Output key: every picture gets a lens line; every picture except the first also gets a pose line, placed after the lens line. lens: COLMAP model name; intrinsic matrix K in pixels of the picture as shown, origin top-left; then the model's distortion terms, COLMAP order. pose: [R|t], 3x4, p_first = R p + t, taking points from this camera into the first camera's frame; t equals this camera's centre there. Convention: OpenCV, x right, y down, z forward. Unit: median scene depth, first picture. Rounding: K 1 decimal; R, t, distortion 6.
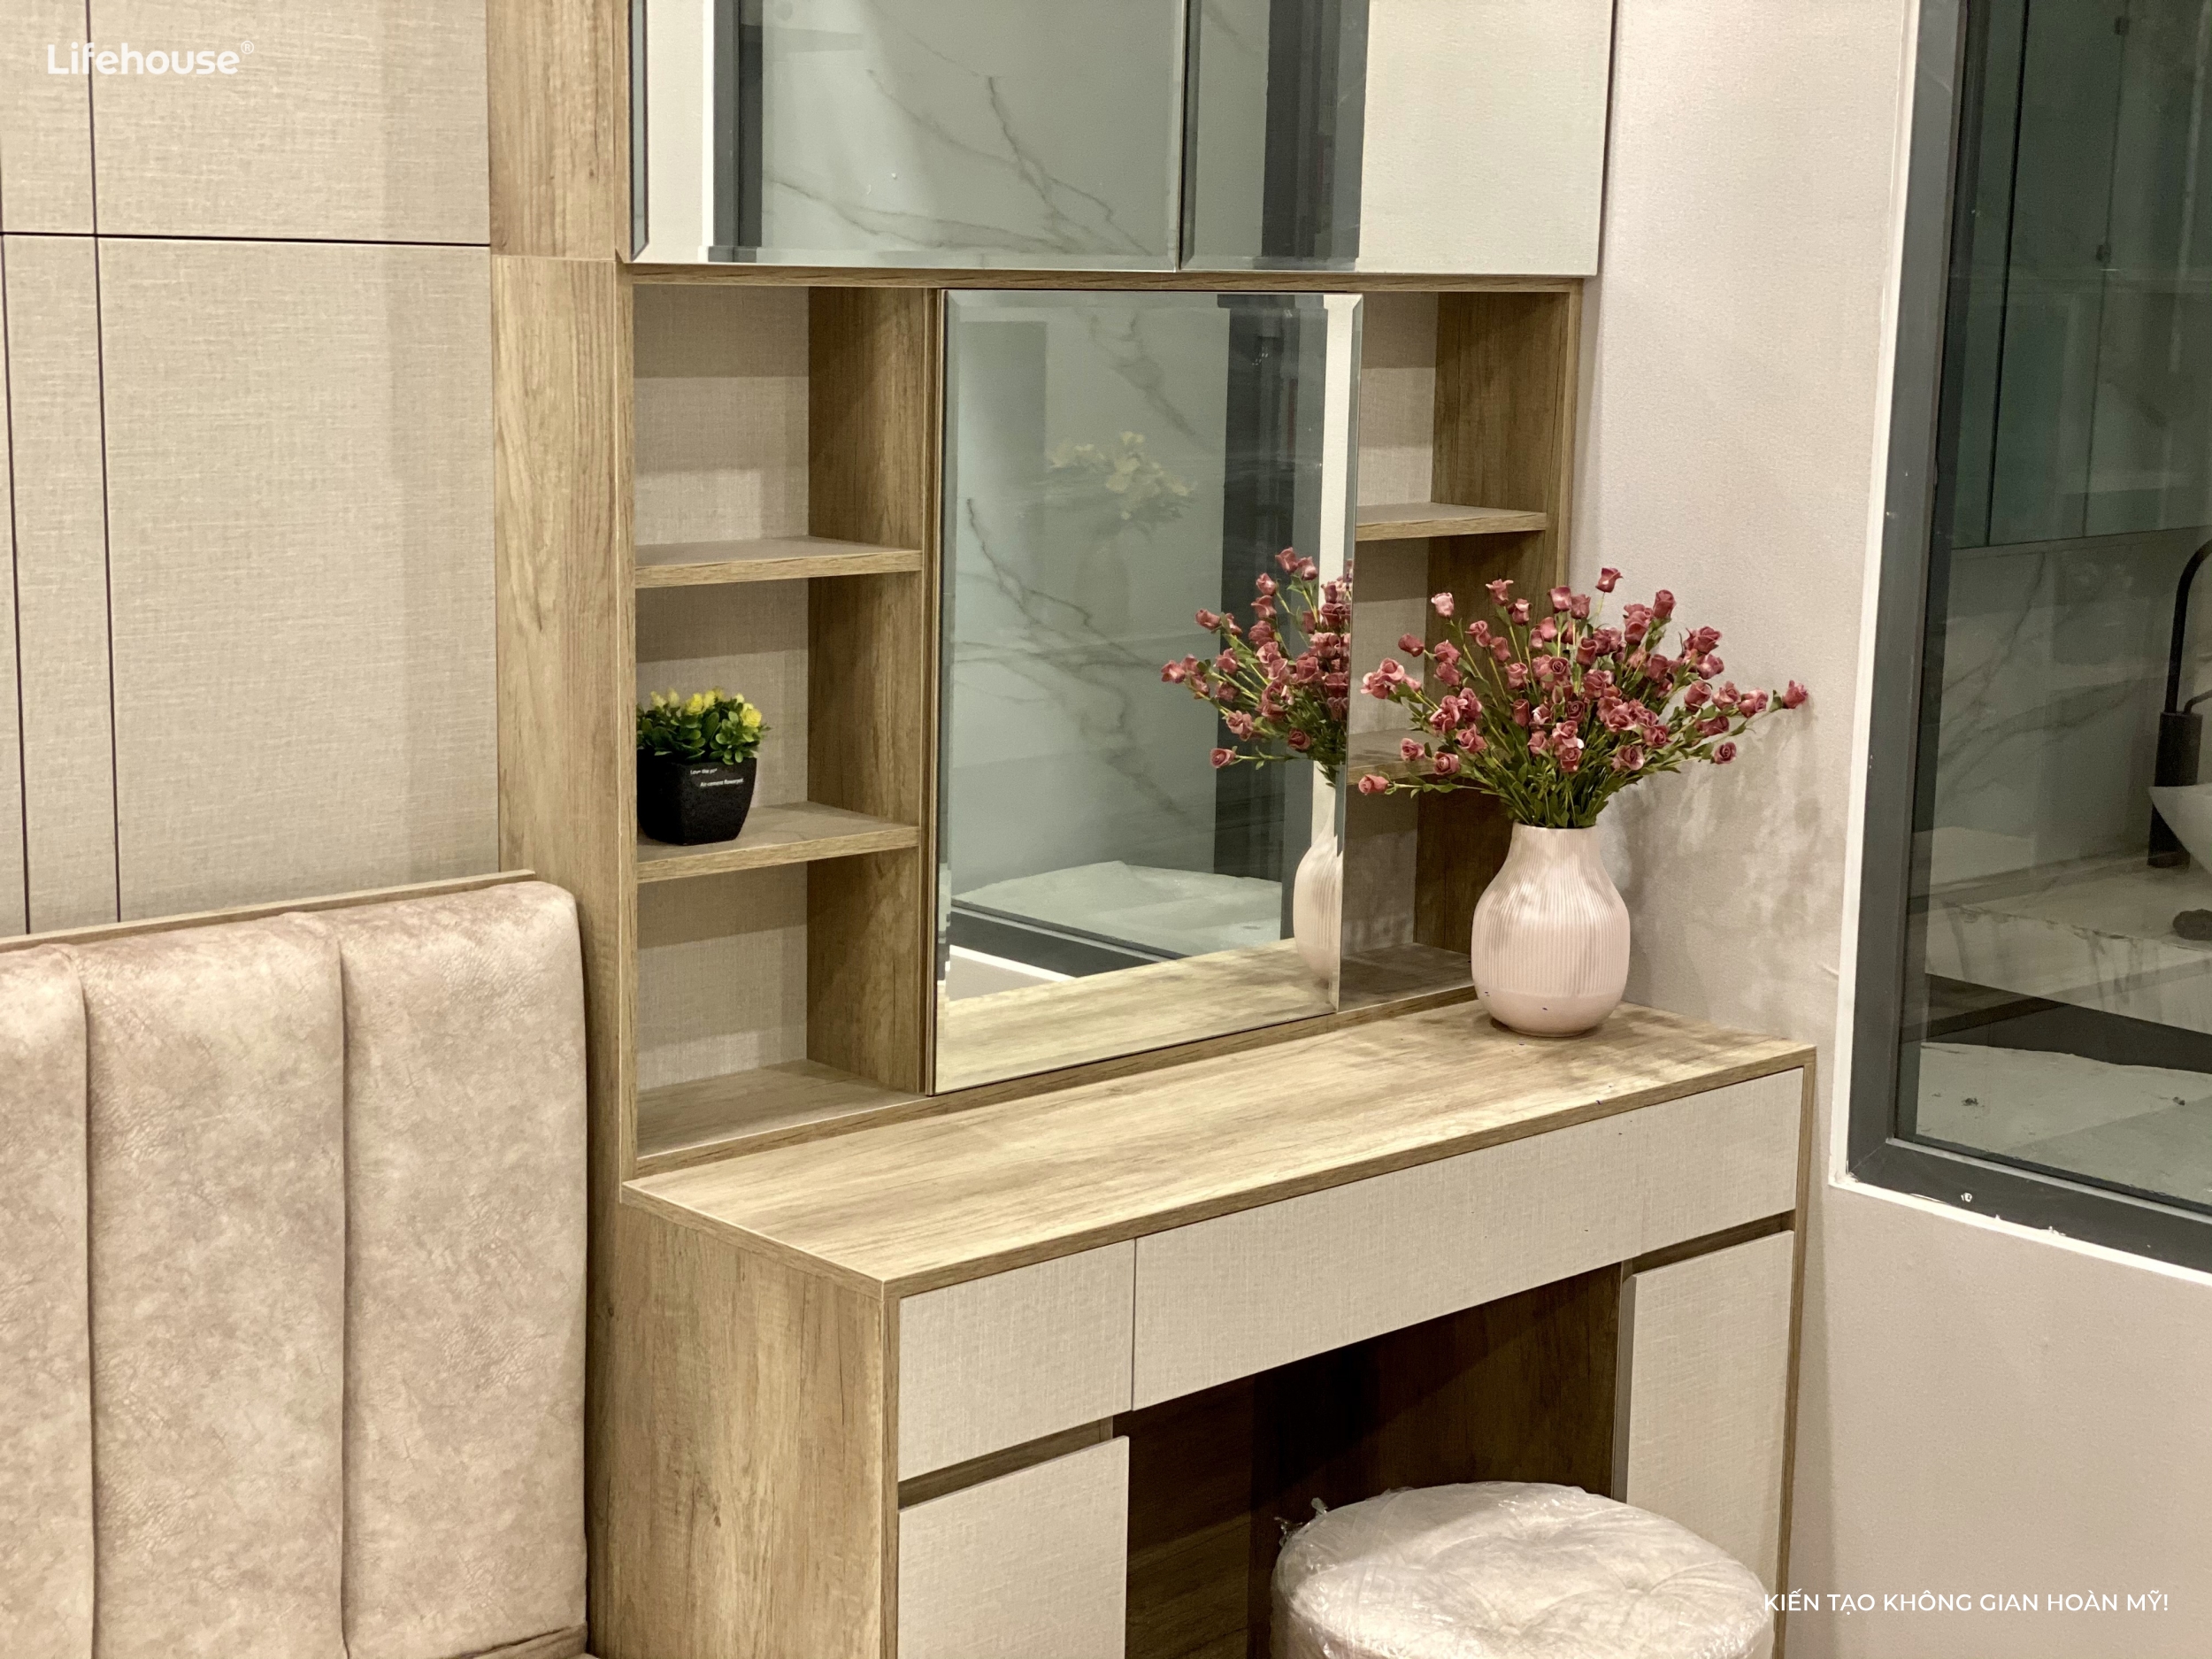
lens RADIAL K [[3335.3, 0, 1106.0], [0, 3335.3, 829.5], [0, 0, 1]] dist [0.135085, -0.014450]
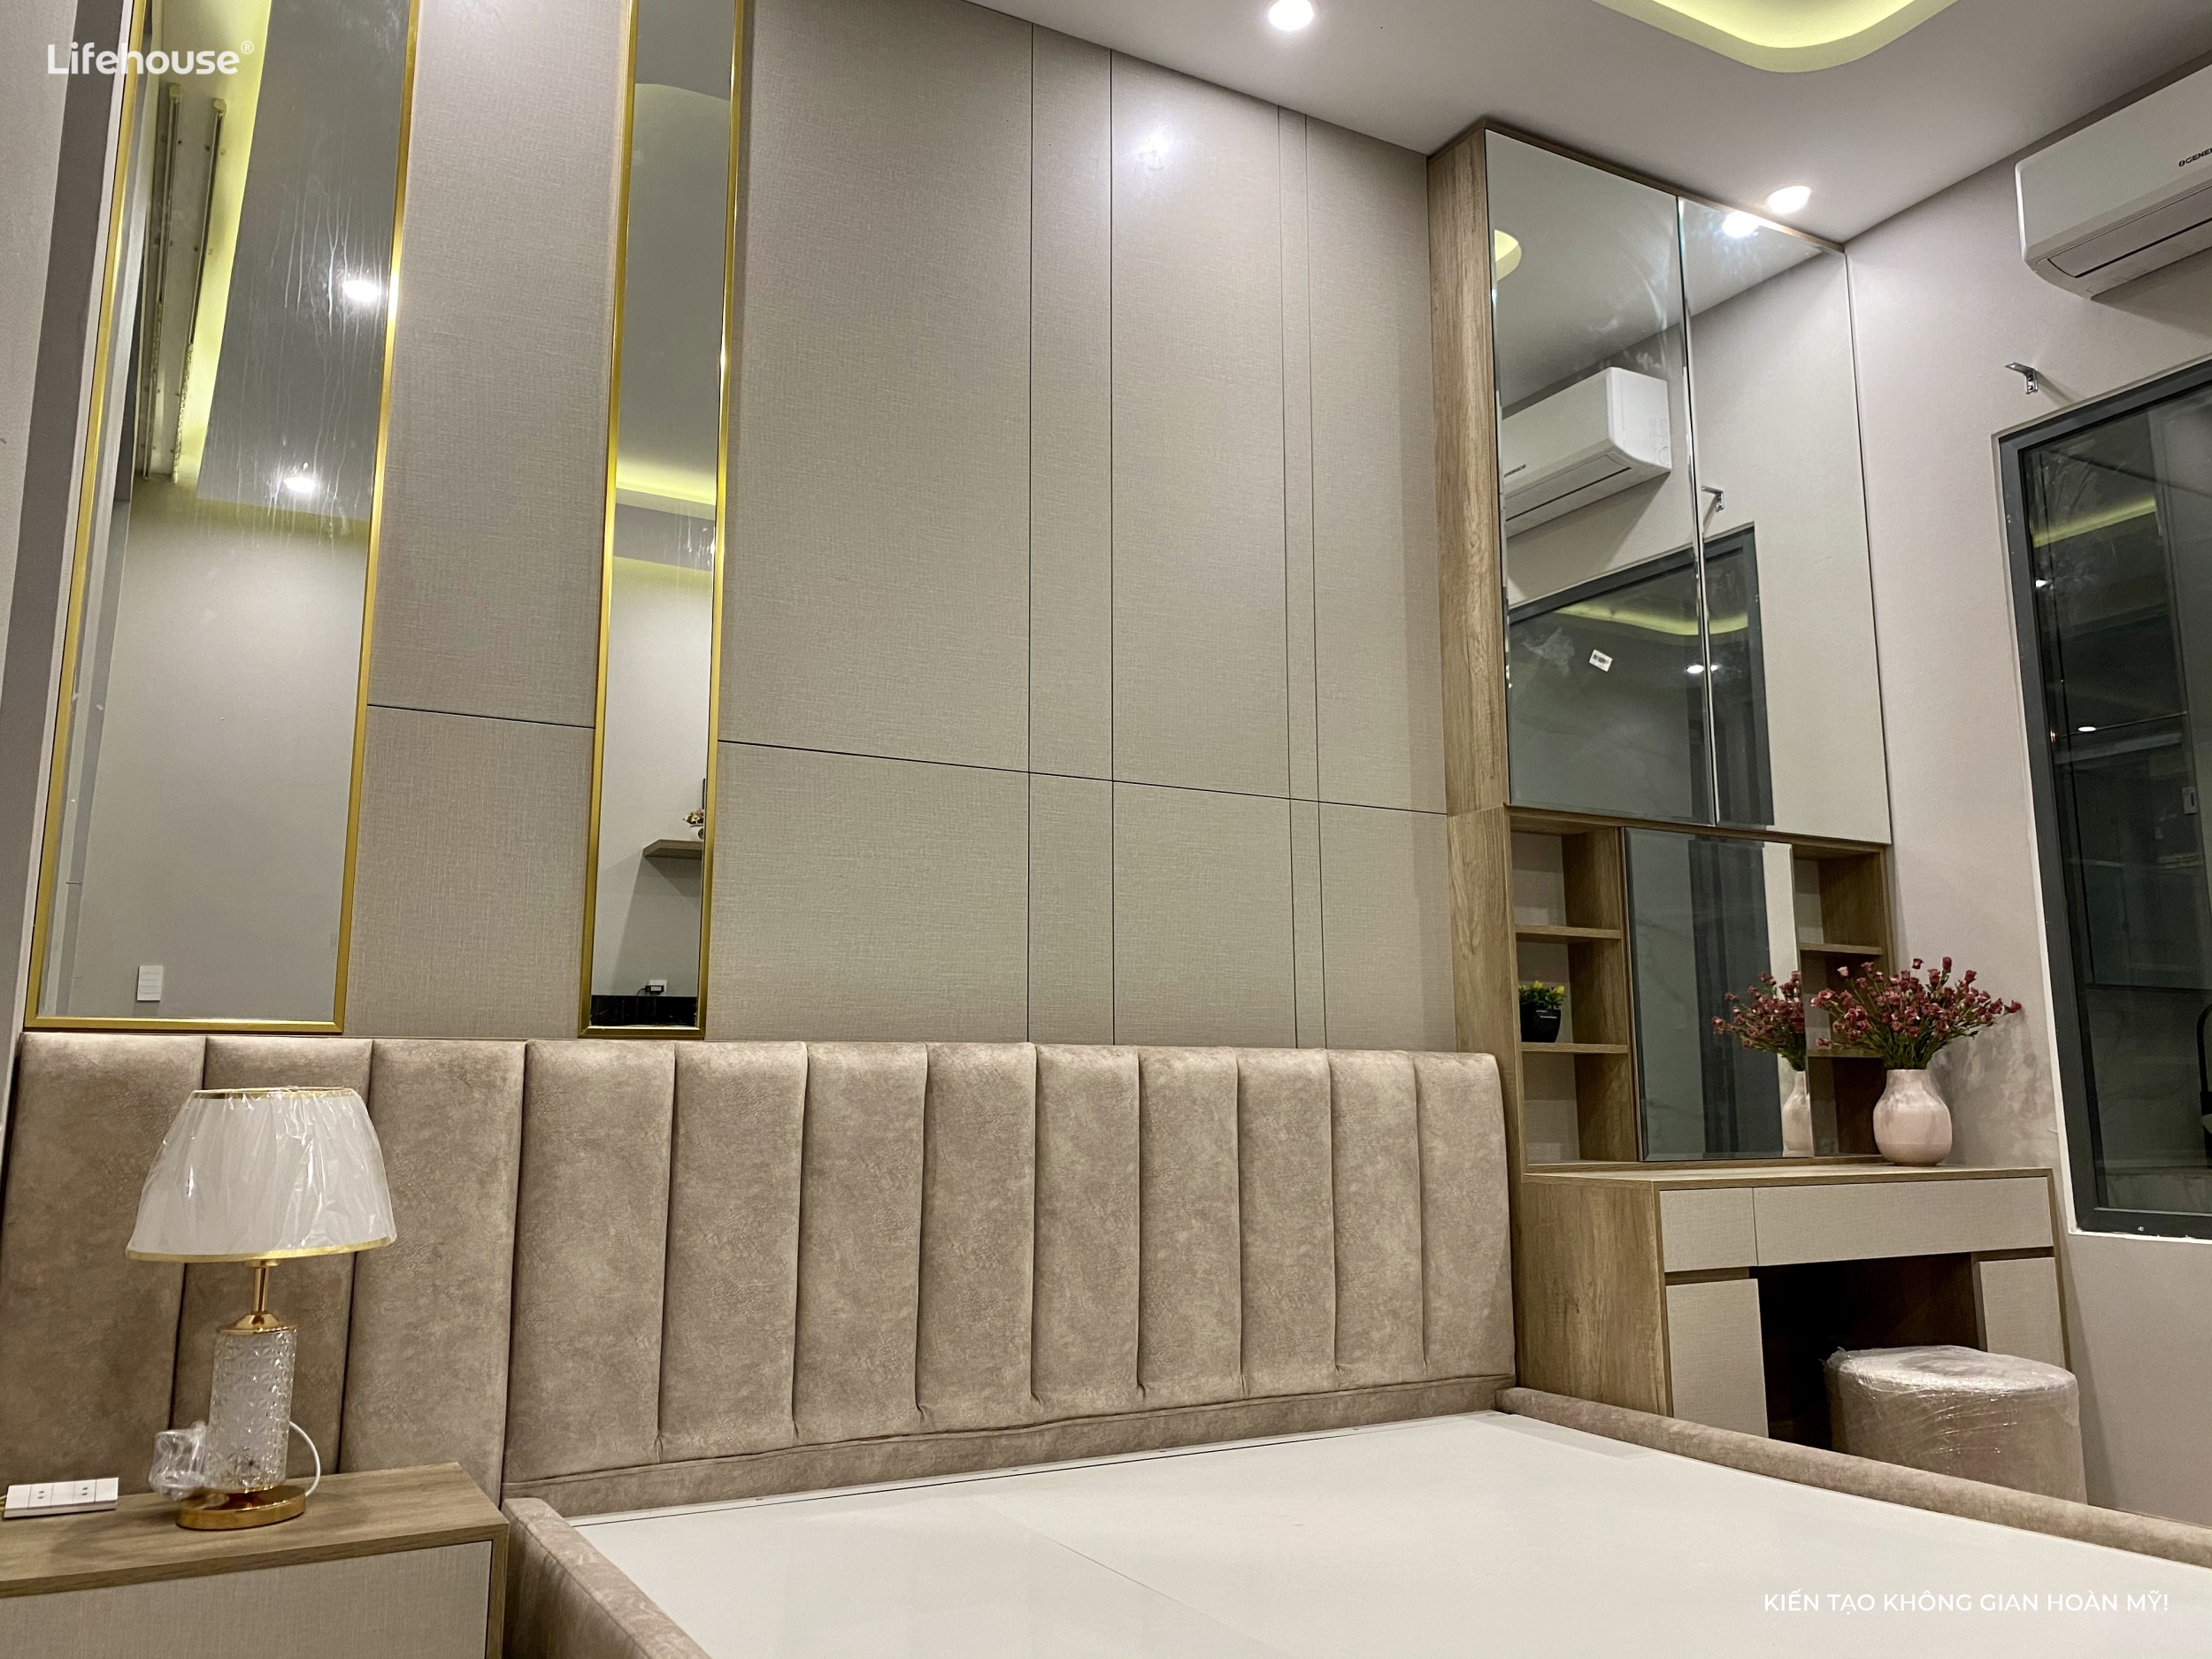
lens RADIAL K [[1709.8, 0, 1070.2], [0, 1709.8, 827.1], [0, 0, 1]] dist [-0.004776, -0.010316]
pose [[0.965995, -0.069794, -0.248964, -0.135658], [-0.018027, 0.942357, -0.334124, 0.288012], [0.257933, 0.327250, 0.909053, -0.287139]]
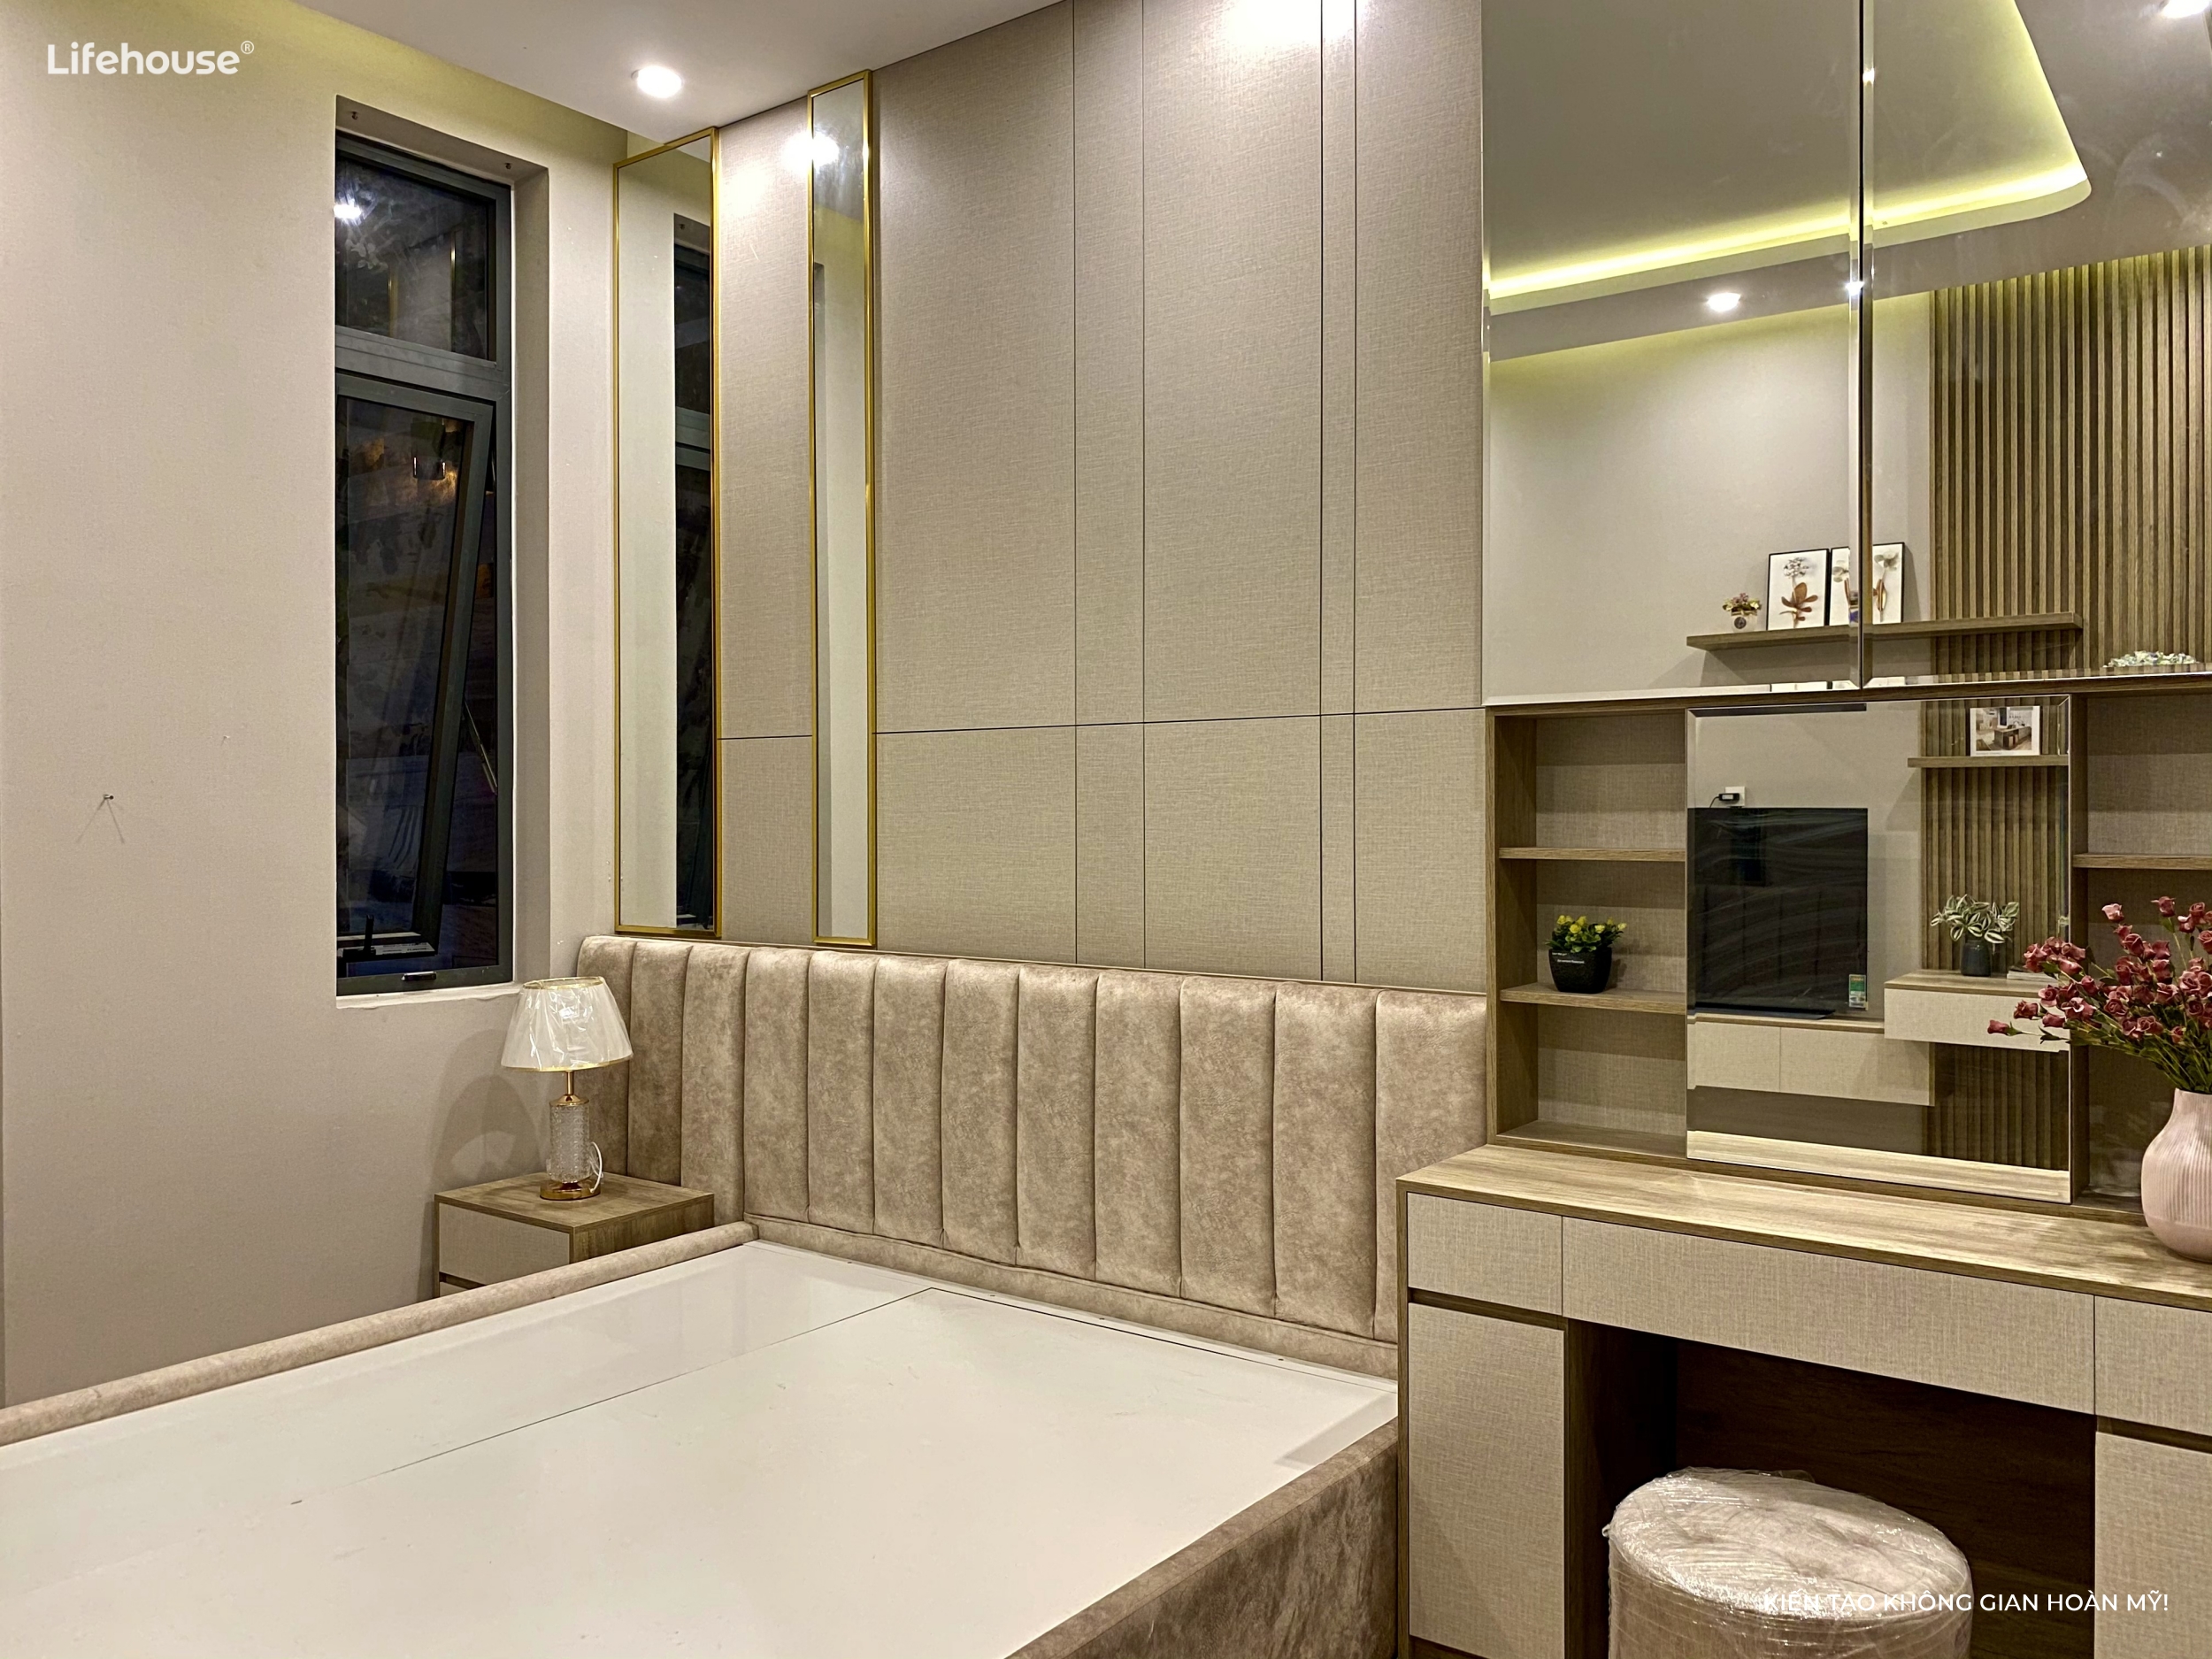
lens RADIAL K [[1694.7, 0, 1104.0], [0, 1694.7, 822.8], [0, 0, 1]] dist [-0.009545, 0.002675]
pose [[0.161942, -0.017570, -0.986644, 0.853642], [-0.169192, 0.984541, -0.045303, -0.002360], [0.972188, 0.174269, 0.156465, 0.571431]]
